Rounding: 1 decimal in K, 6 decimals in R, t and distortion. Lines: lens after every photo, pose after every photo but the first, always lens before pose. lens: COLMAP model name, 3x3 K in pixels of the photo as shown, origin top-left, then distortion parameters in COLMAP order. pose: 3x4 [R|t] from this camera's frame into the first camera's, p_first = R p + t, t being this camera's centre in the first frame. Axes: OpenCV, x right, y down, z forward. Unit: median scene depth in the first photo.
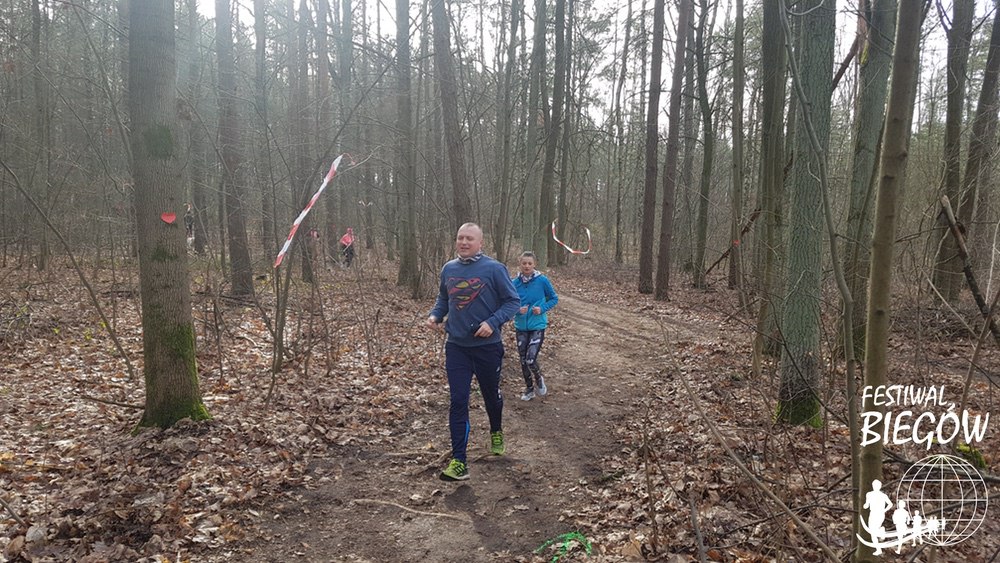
lens RADIAL K [[824.3, 0, 503.7], [0, 824.3, 296.1], [0, 0, 1]] dist [0.224671, -0.452395]
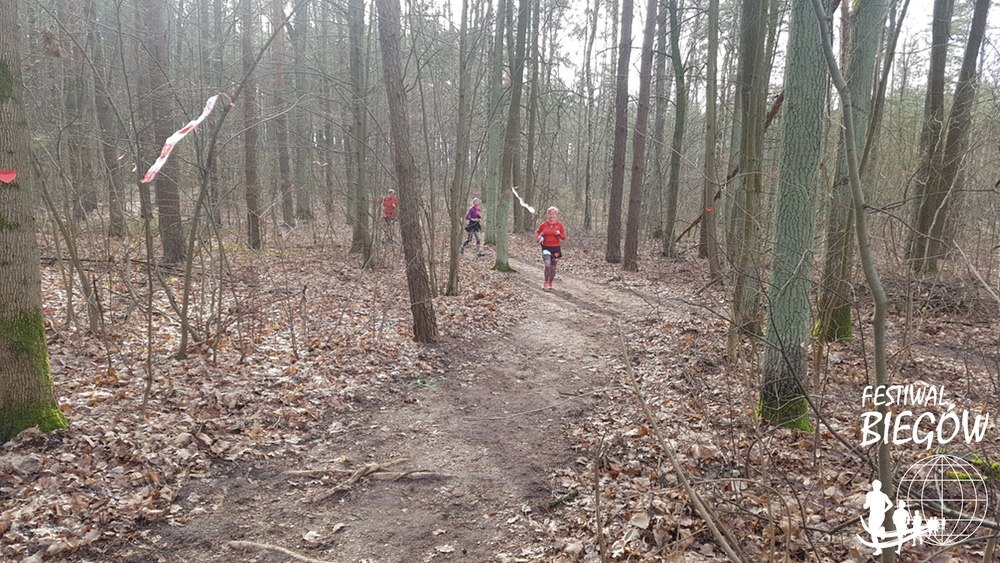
lens RADIAL K [[824.3, 0, 499.5], [0, 824.3, 291.1], [0, 0, 1]] dist [0.224671, -0.452395]
pose [[0.999524, 0.004700, 0.030488, 0.033657], [-0.005821, 0.999306, 0.036788, -0.013907], [-0.030294, -0.036947, 0.998858, 0.153083]]
